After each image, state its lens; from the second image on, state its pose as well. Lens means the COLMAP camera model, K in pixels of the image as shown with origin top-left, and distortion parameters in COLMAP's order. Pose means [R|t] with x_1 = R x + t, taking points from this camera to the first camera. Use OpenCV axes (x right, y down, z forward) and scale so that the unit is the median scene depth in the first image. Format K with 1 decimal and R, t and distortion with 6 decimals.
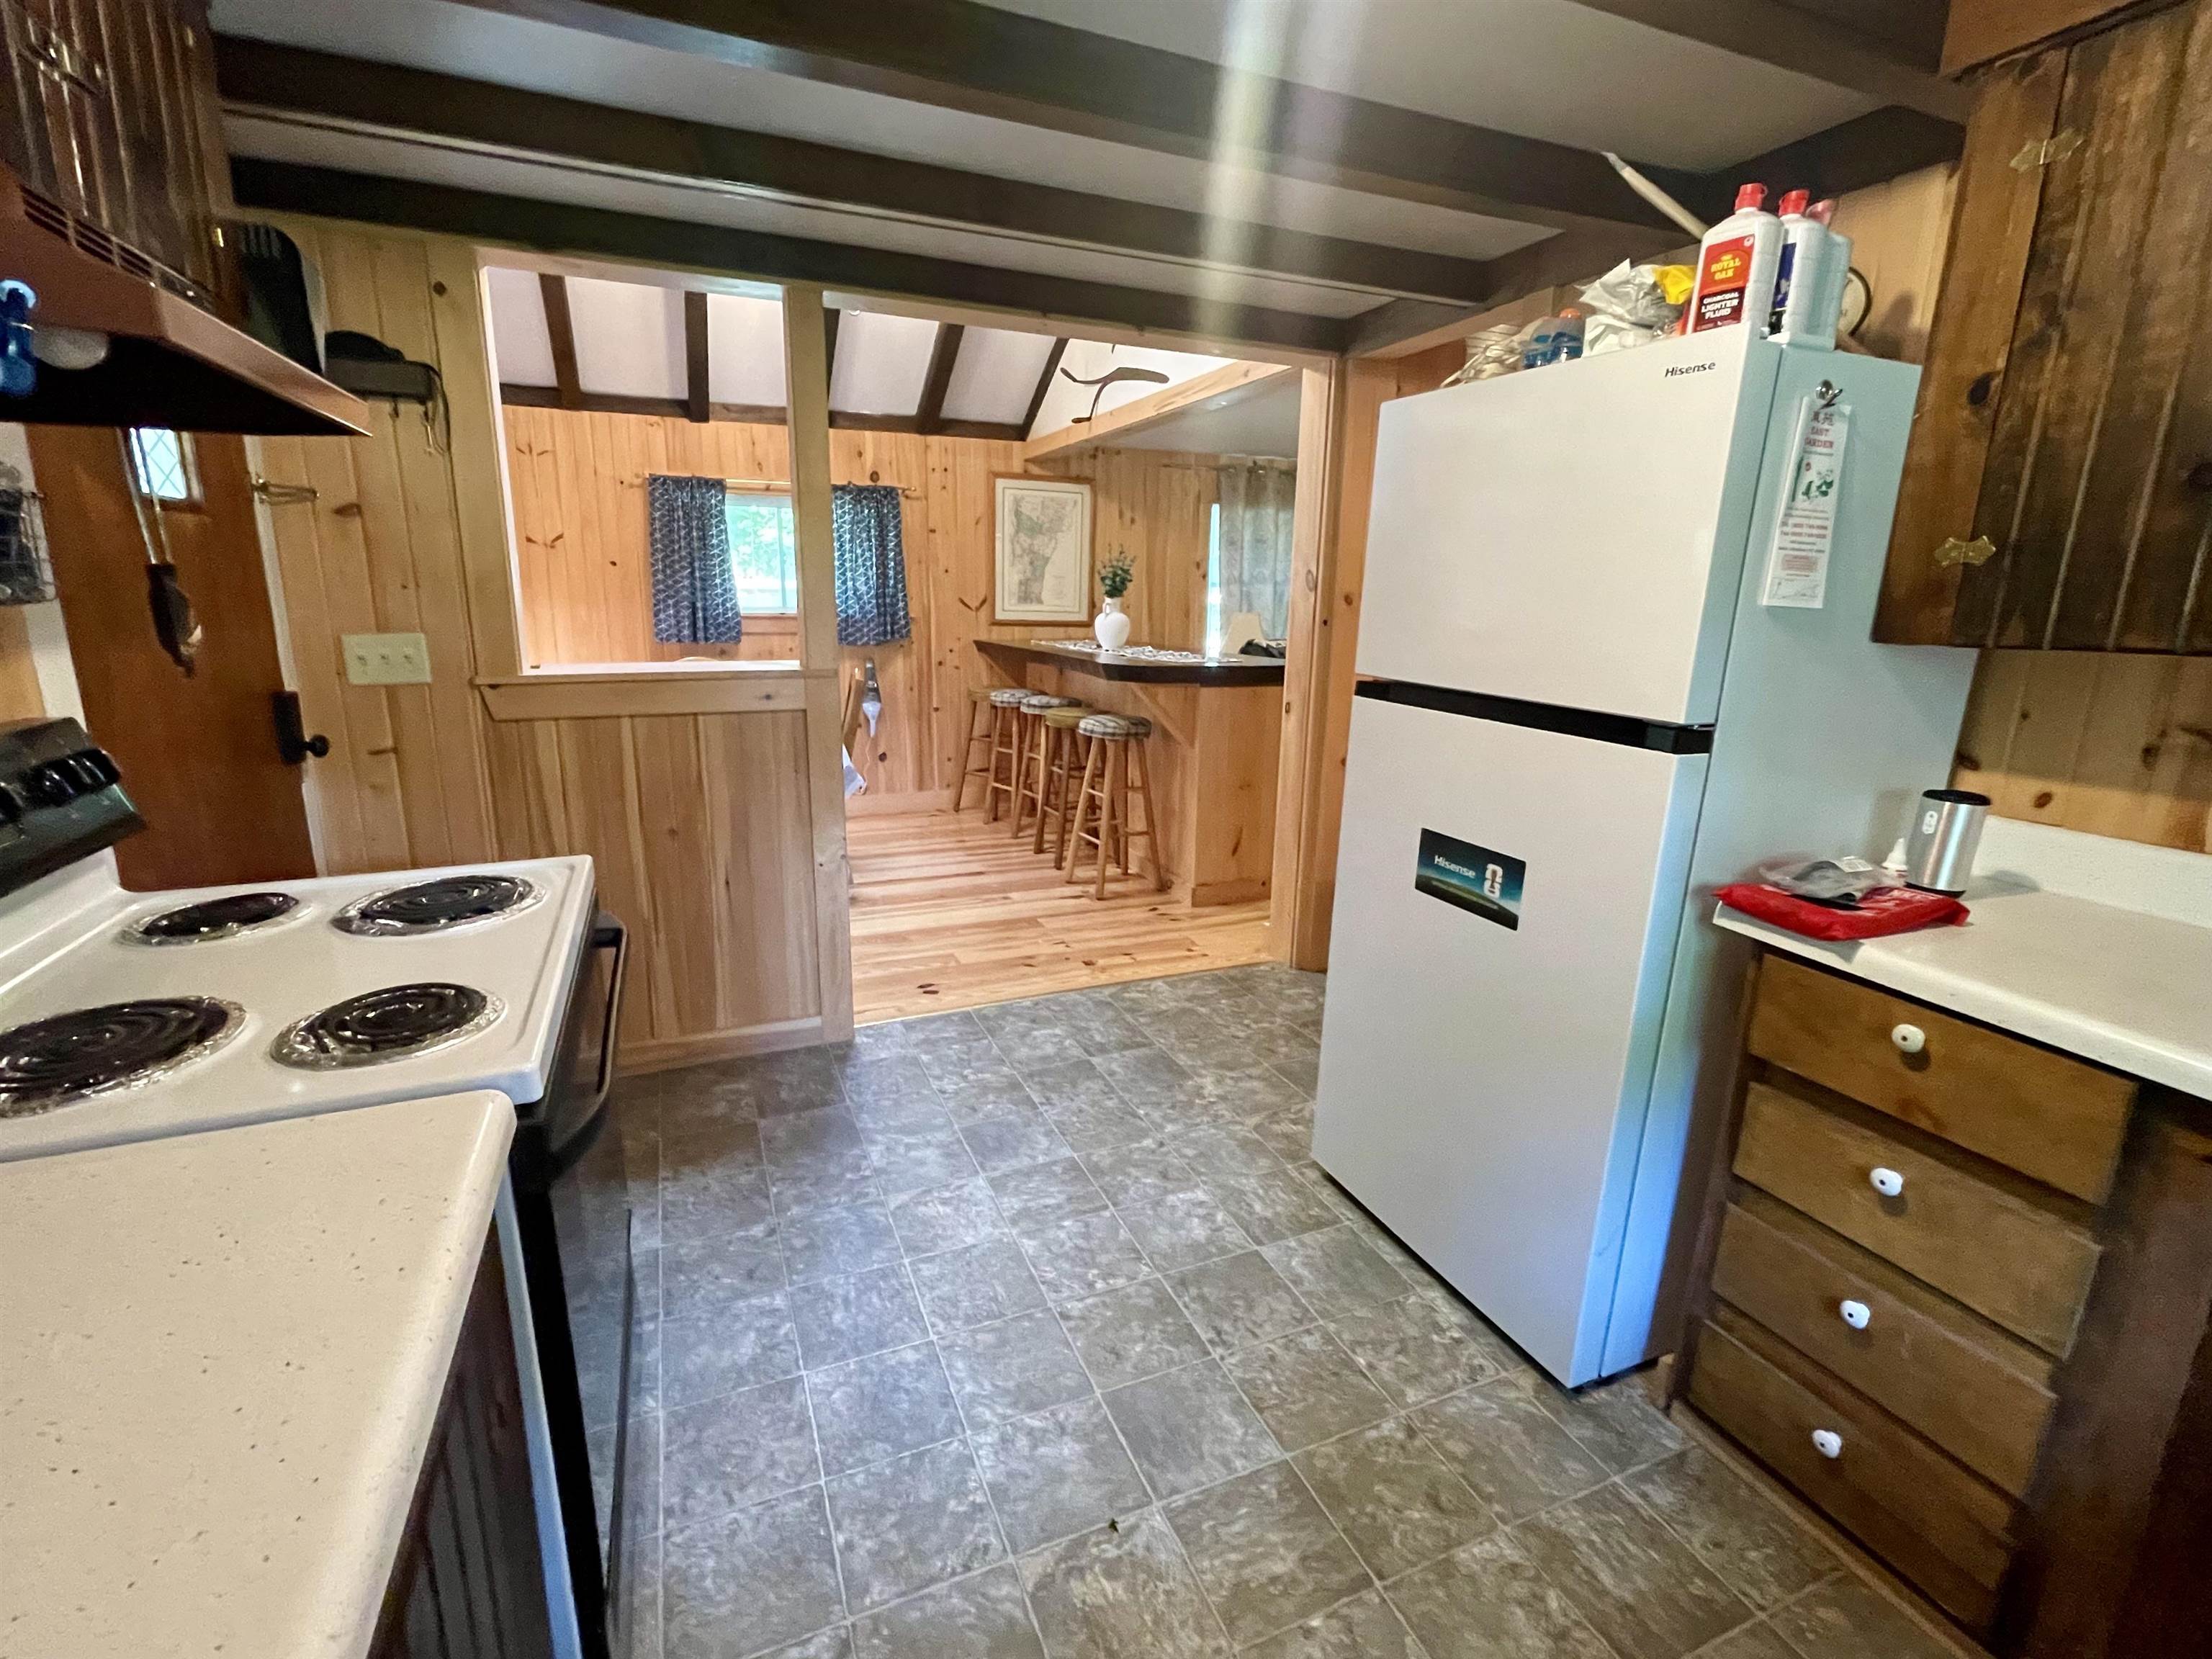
lens RADIAL K [[1002.8, 0, 1102.8], [0, 1002.8, 826.6], [0, 0, 1]] dist [-0.005735, 0.002671]
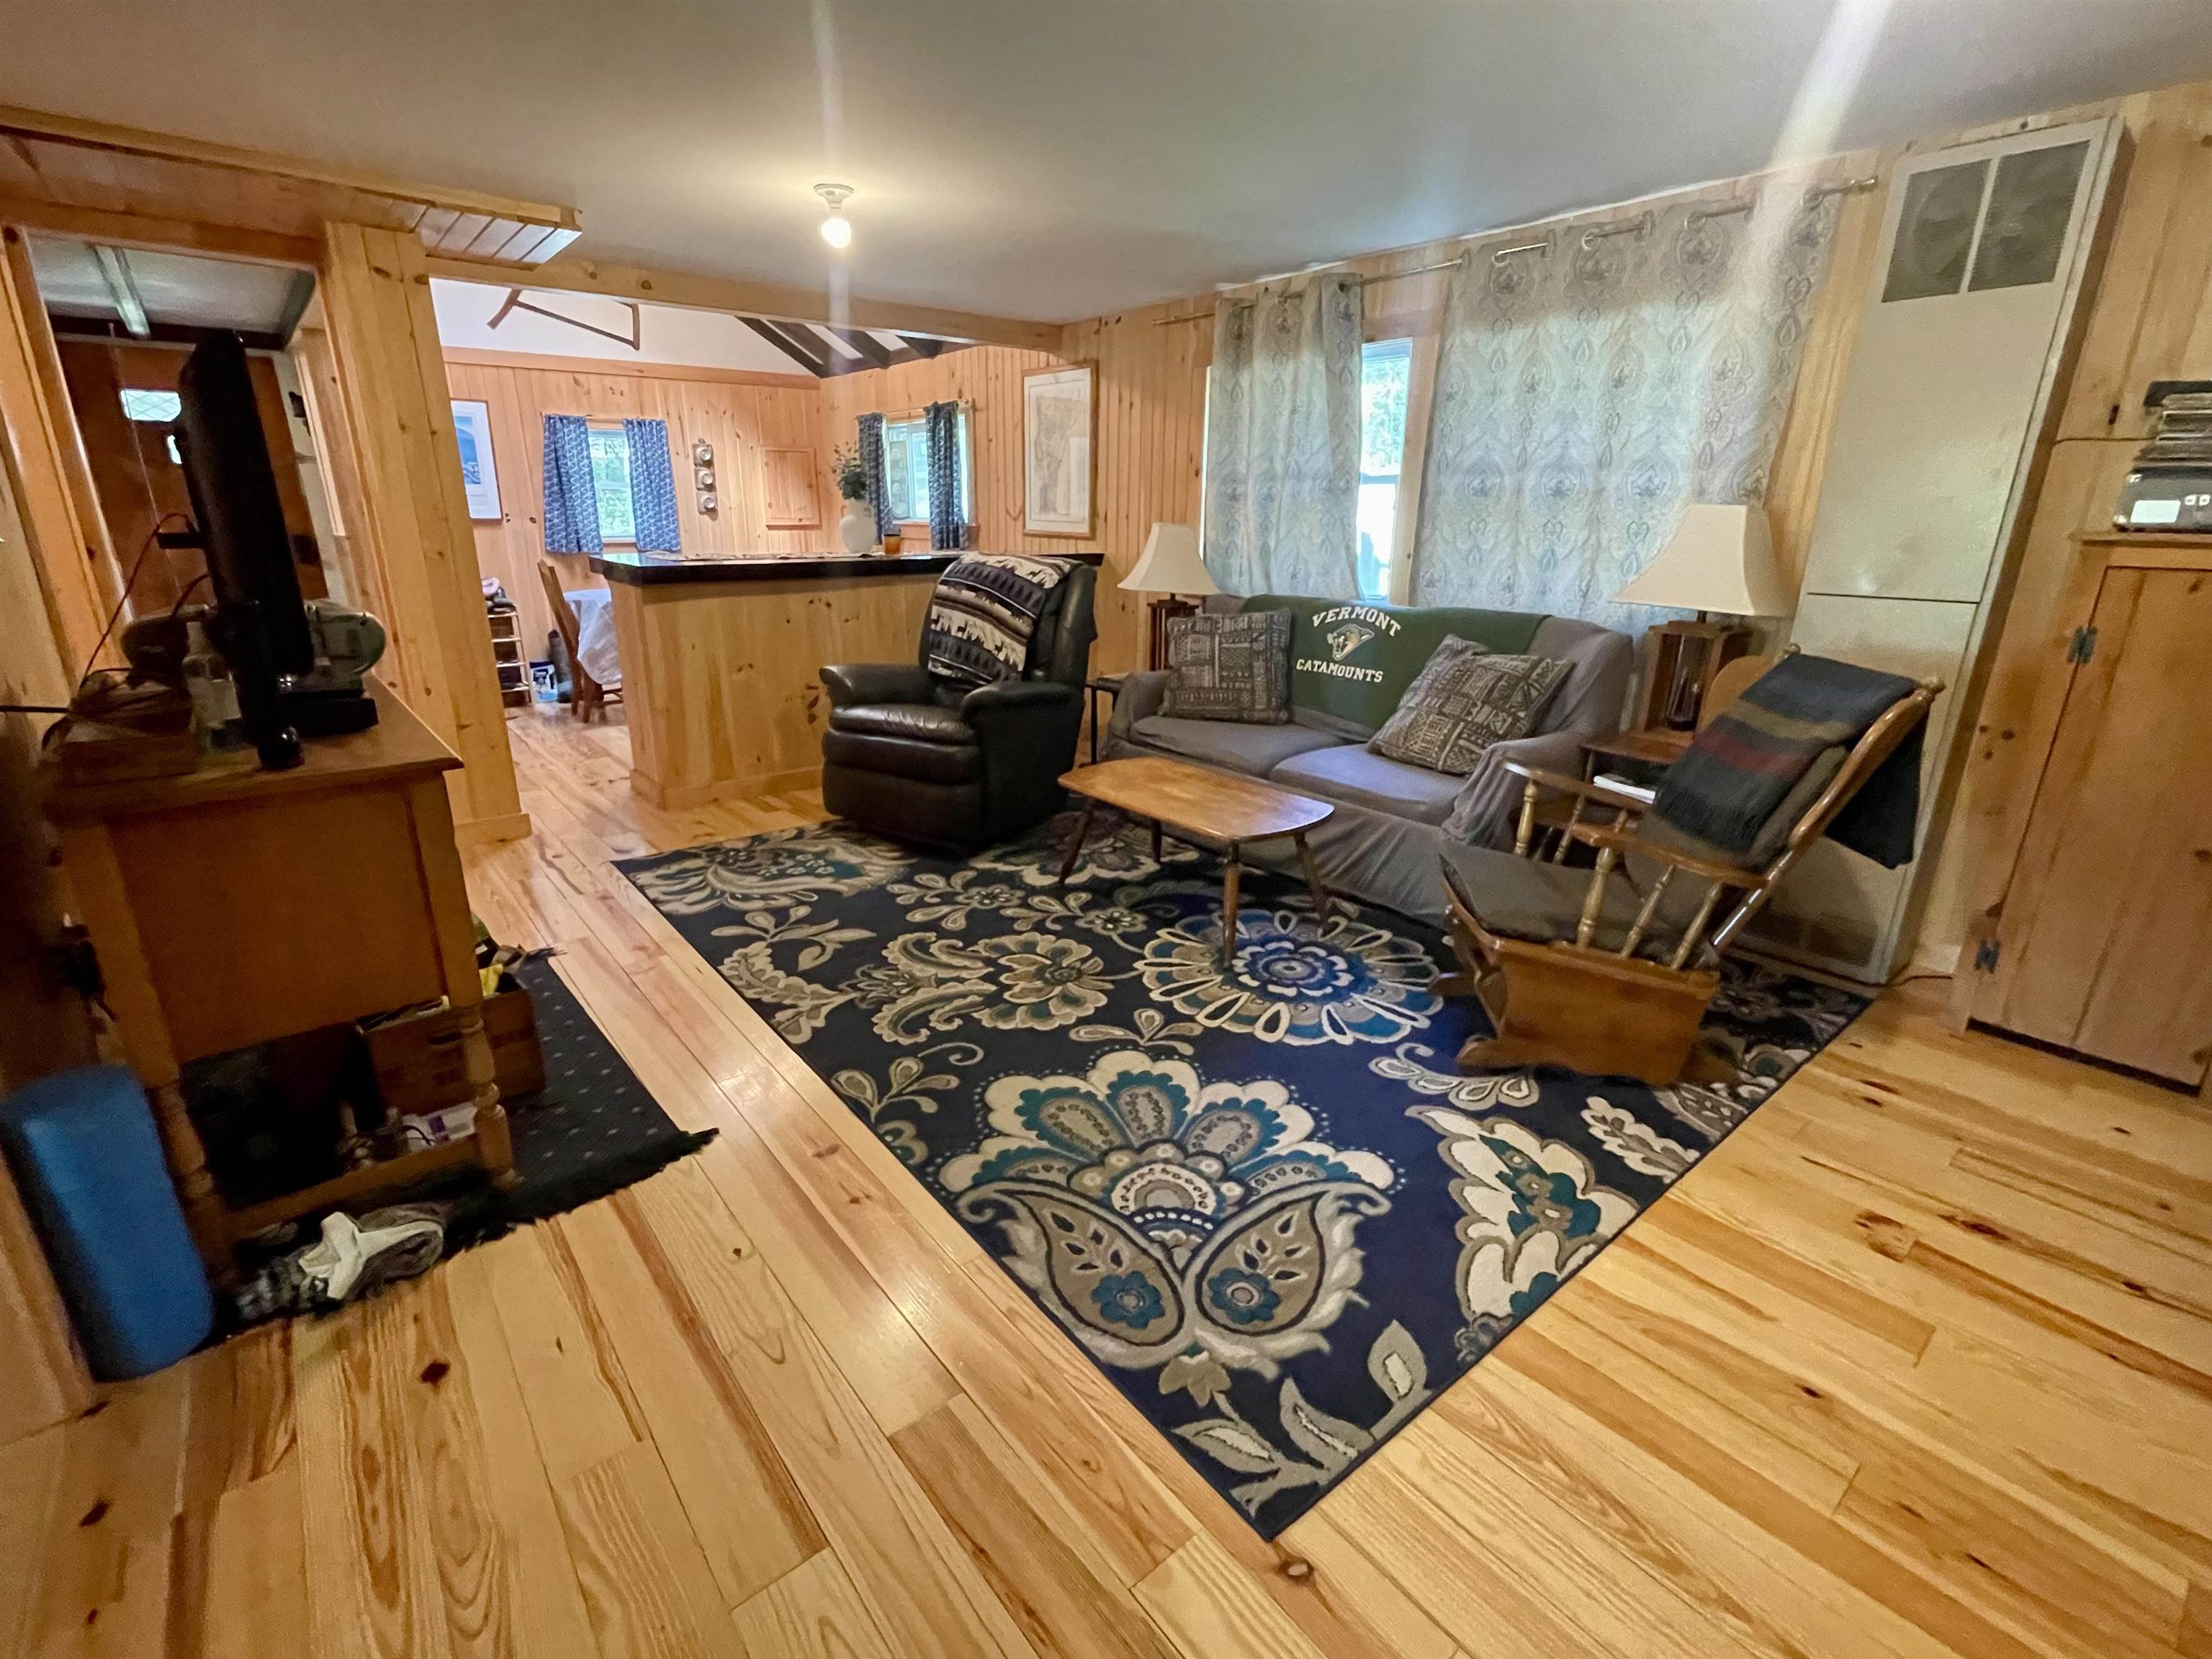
lens RADIAL K [[1002.8, 0, 1096.0], [0, 1002.8, 826.9], [0, 0, 1]] dist [-0.005735, 0.002671]
pose [[0.283134, 0.275024, -0.918802, 0.900286], [-0.222840, 0.950650, 0.215887, -0.161980], [0.932833, 0.143621, 0.330448, 0.807948]]
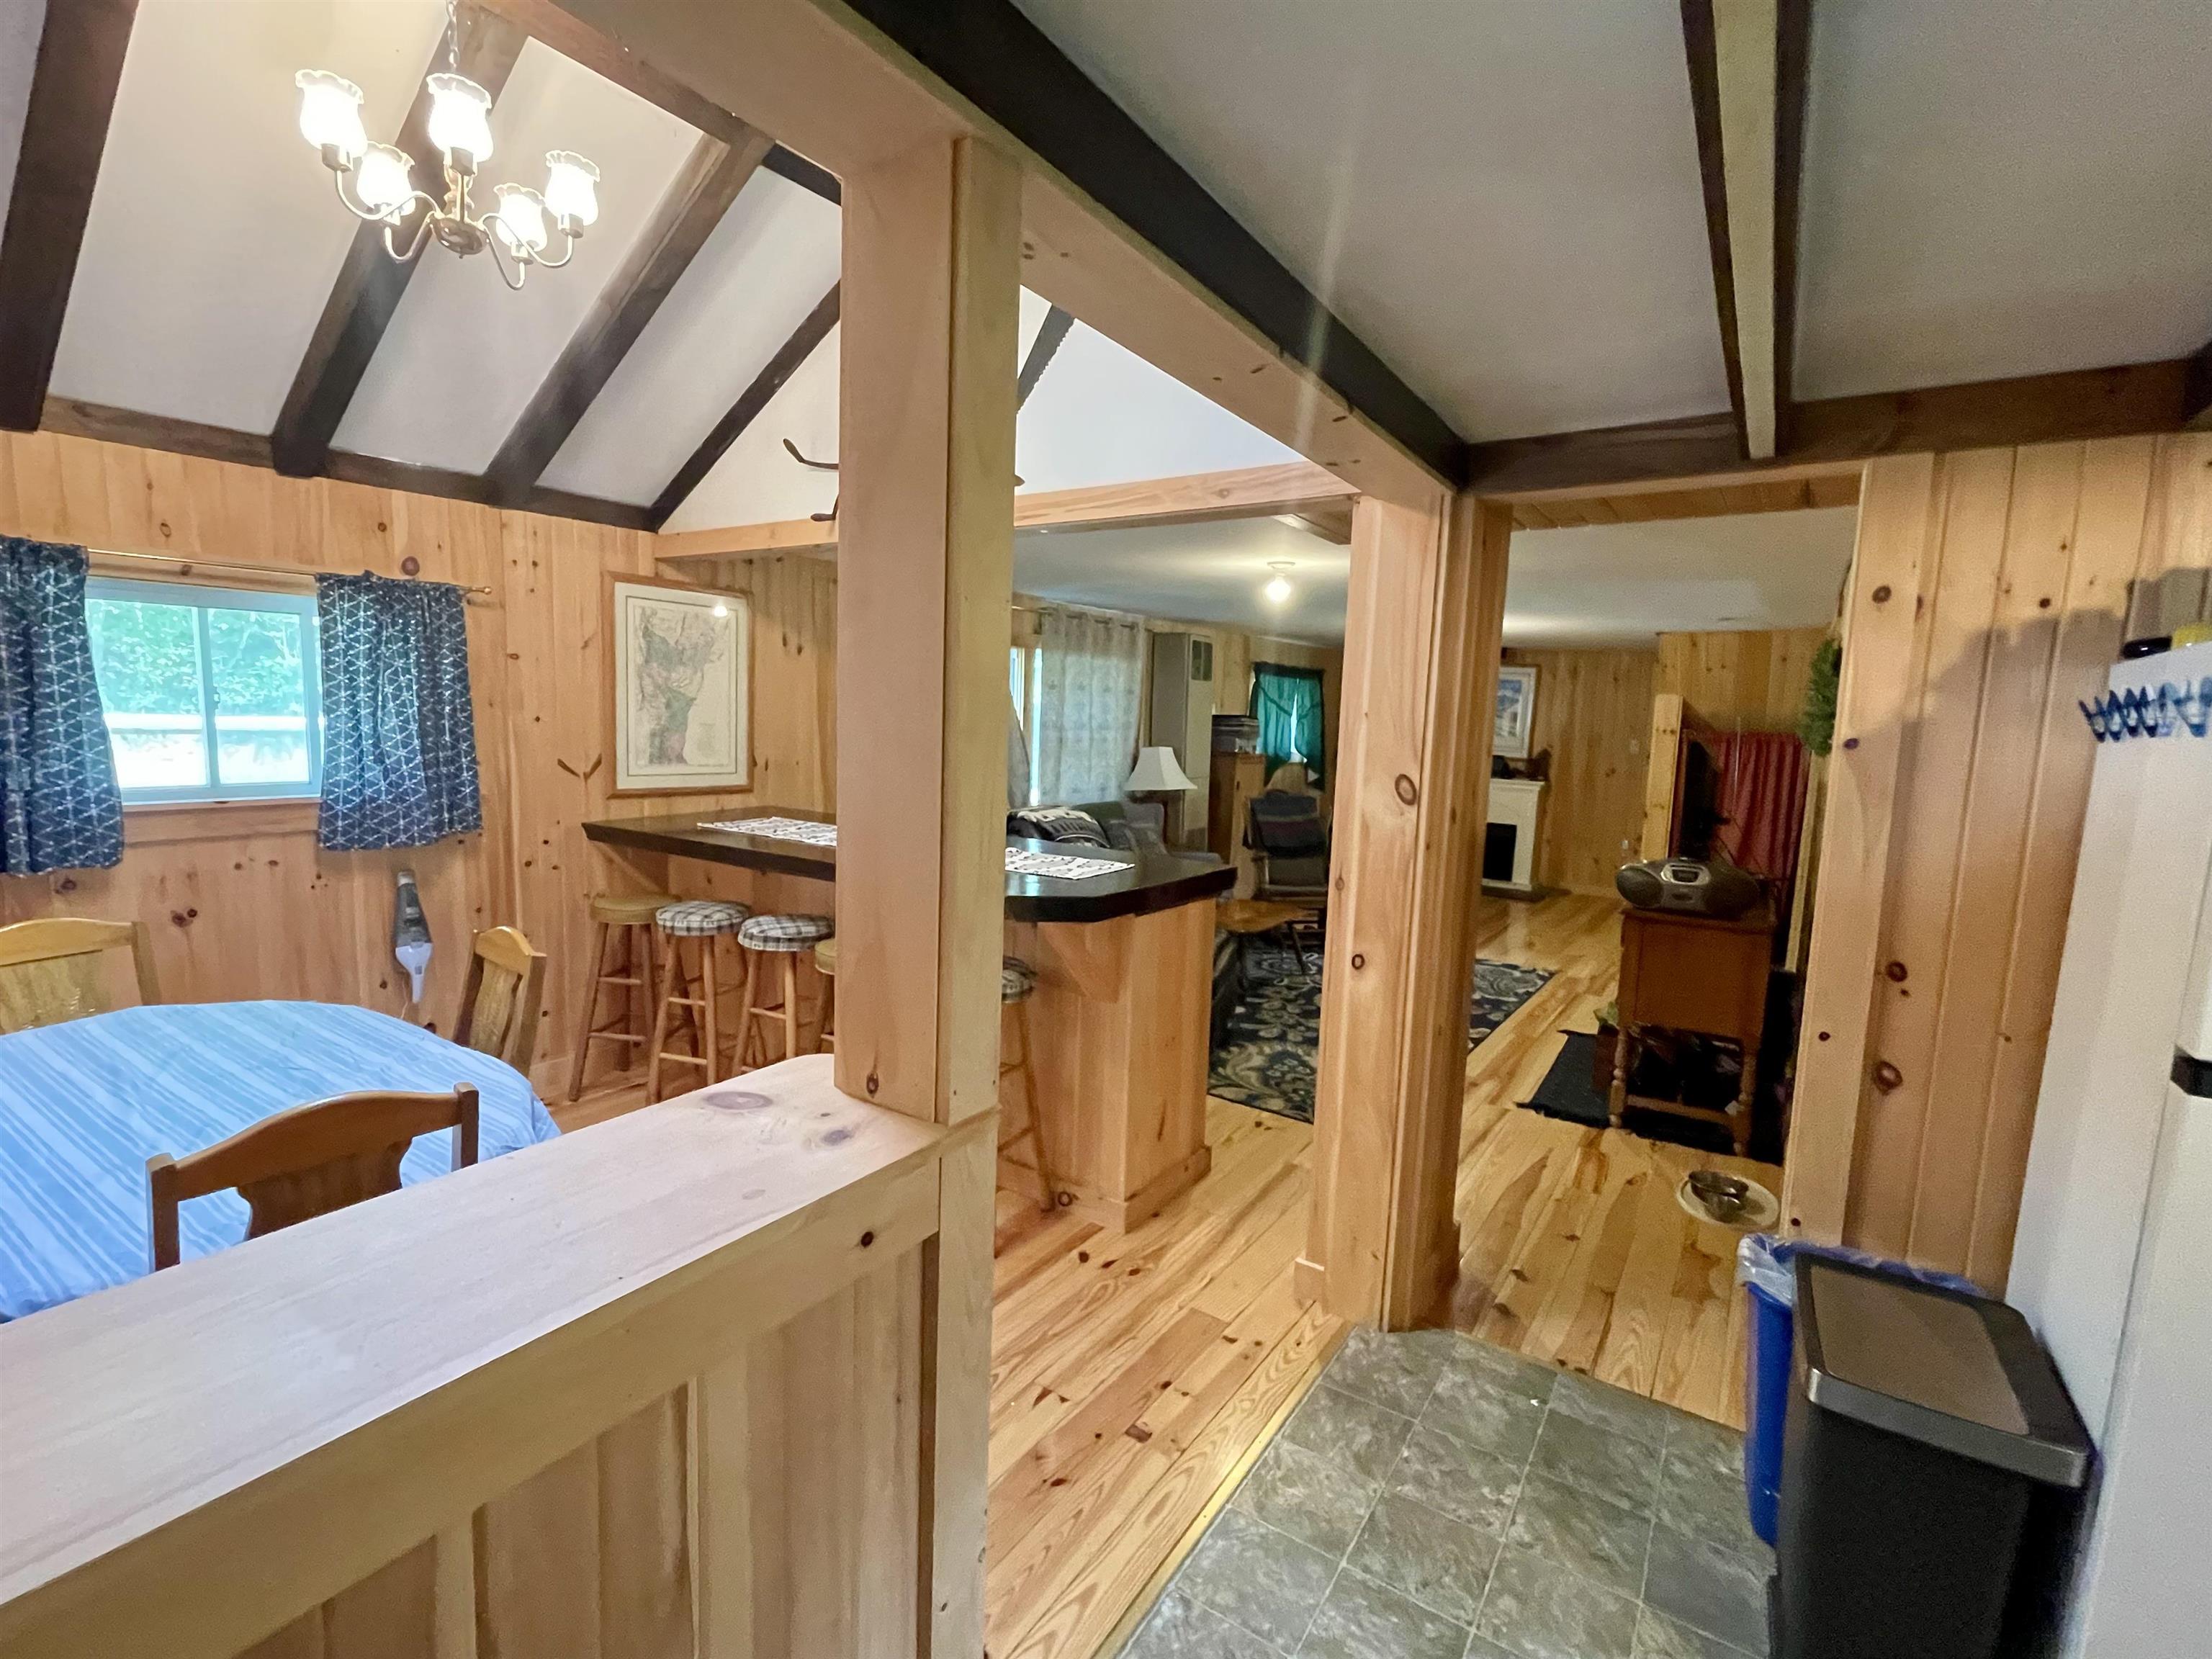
lens RADIAL K [[1002.8, 0, 1098.6], [0, 1002.8, 818.9], [0, 0, 1]] dist [-0.005735, 0.002671]
pose [[0.840653, -0.048082, 0.539436, -0.202142], [0.104774, 0.991673, -0.074886, -0.108710], [-0.531343, 0.119472, 0.838690, 0.292122]]
